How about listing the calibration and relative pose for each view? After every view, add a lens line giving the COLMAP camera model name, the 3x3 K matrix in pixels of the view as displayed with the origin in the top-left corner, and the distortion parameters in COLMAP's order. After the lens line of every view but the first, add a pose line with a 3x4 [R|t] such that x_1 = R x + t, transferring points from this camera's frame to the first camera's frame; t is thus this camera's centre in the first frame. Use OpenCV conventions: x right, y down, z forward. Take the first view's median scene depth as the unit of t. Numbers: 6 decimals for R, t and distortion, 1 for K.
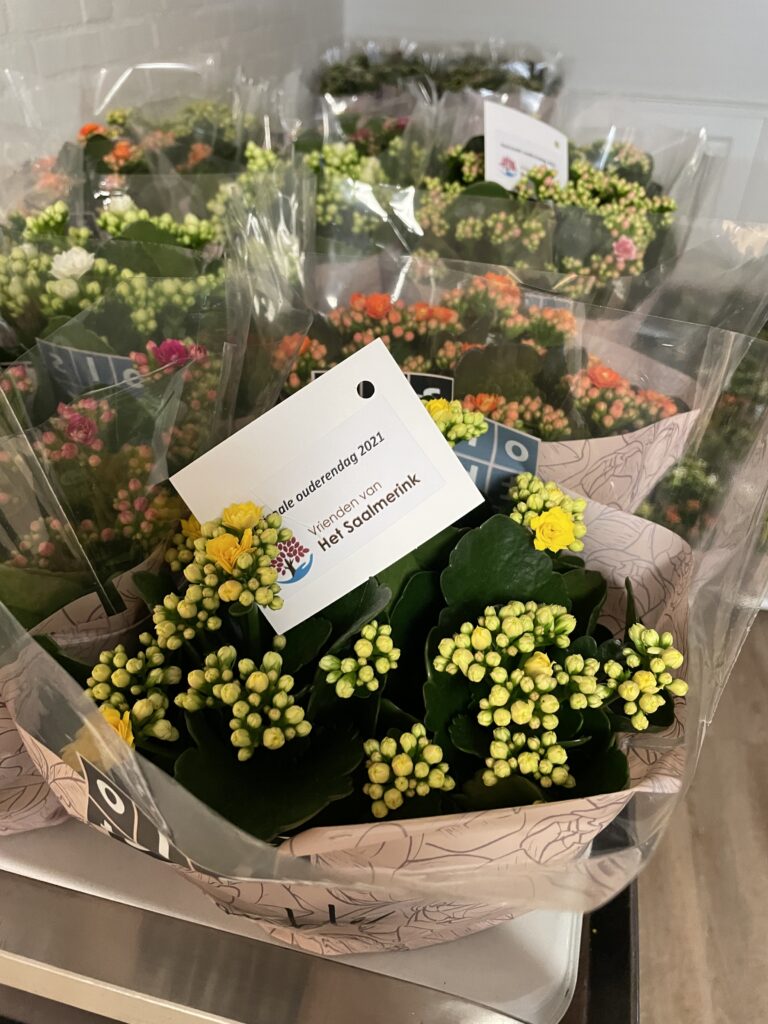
lens RADIAL K [[775.2, 0, 367.6], [0, 775.2, 512.1], [0, 0, 1]] dist [0.086054, -0.123038]
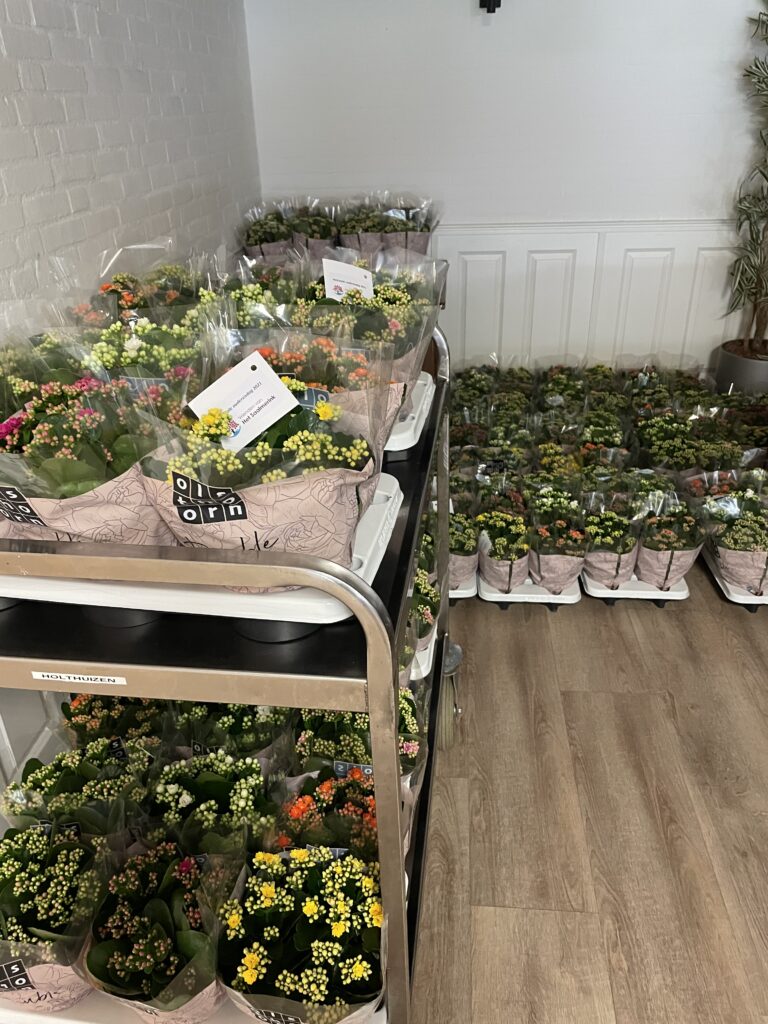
lens RADIAL K [[775.2, 0, 367.6], [0, 775.2, 512.1], [0, 0, 1]] dist [0.086054, -0.123038]
pose [[0.993841, -0.094701, 0.057555, 0.090284], [0.101786, 0.985445, -0.136156, 0.364214], [-0.043823, 0.141176, 0.989014, -0.817908]]
